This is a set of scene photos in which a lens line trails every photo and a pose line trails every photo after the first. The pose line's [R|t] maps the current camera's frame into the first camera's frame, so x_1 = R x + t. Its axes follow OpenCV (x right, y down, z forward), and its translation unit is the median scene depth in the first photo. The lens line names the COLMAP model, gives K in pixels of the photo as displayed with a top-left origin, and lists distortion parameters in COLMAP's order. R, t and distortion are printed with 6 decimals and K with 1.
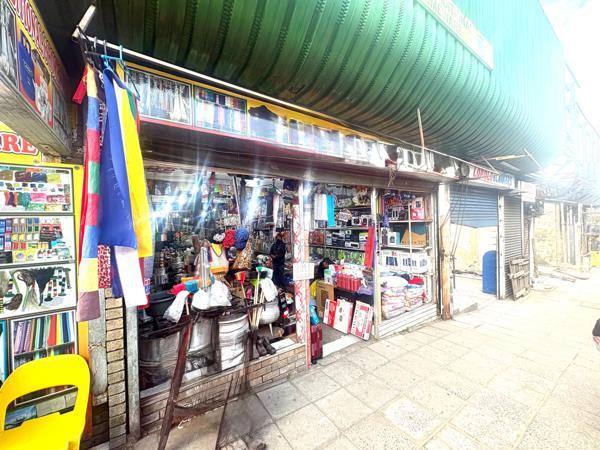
lens RADIAL K [[238.7, 0, 300.0], [0, 238.7, 225.0], [0, 0, 1]] dist [-0.000033, 0.000150]
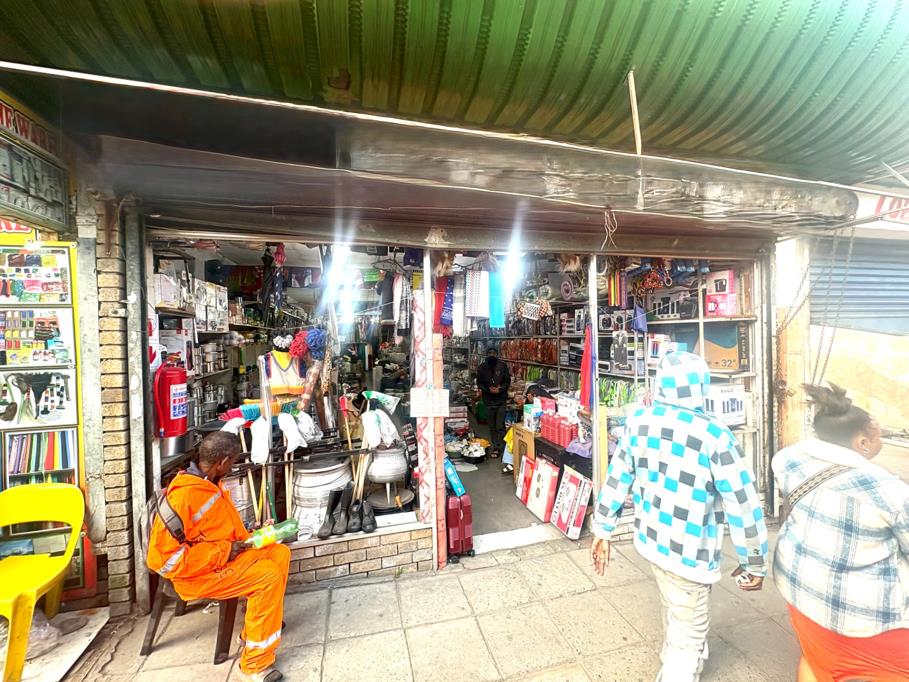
lens RADIAL K [[361.6, 0, 454.5], [0, 361.6, 341.0], [0, 0, 1]] dist [-0.000033, 0.000150]
pose [[0.941108, 0.009136, -0.337983, 0.410546], [-0.003596, 0.999849, 0.017015, 0.029094], [0.338087, -0.014798, 0.940999, 0.203460]]
